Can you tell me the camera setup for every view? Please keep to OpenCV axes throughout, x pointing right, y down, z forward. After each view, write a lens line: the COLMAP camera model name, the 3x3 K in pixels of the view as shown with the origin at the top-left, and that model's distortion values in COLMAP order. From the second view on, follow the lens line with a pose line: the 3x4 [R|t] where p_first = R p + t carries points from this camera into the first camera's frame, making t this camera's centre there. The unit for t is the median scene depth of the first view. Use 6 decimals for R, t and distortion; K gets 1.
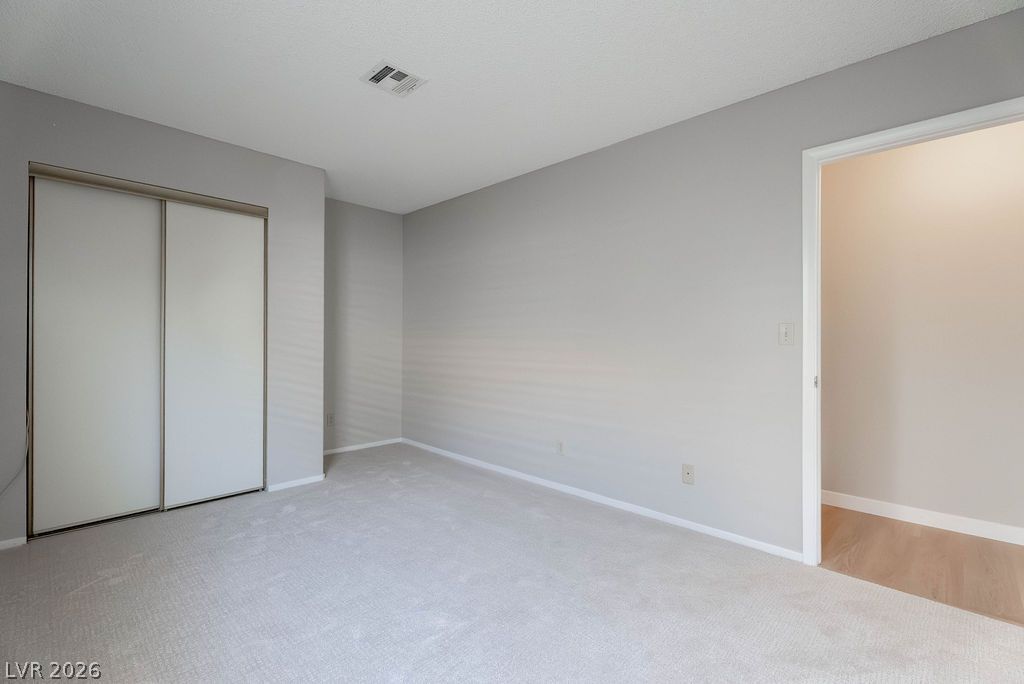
lens RADIAL K [[457.6, 0, 506.9], [0, 457.6, 337.5], [0, 0, 1]] dist [0.004302, -0.000101]
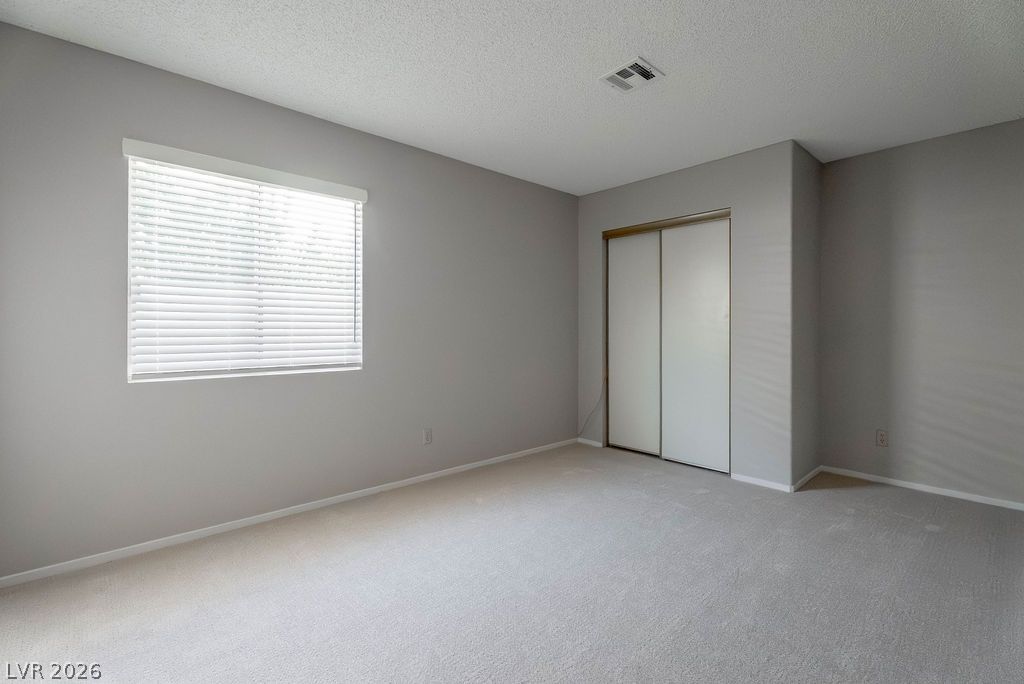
lens RADIAL K [[457.6, 0, 509.6], [0, 457.6, 337.5], [0, 0, 1]] dist [0.004302, -0.000101]
pose [[-0.040702, 0.011933, -0.999100, 0.620450], [-0.001321, 0.999927, 0.011997, 0.002795], [0.999170, 0.001809, -0.040683, 0.610367]]
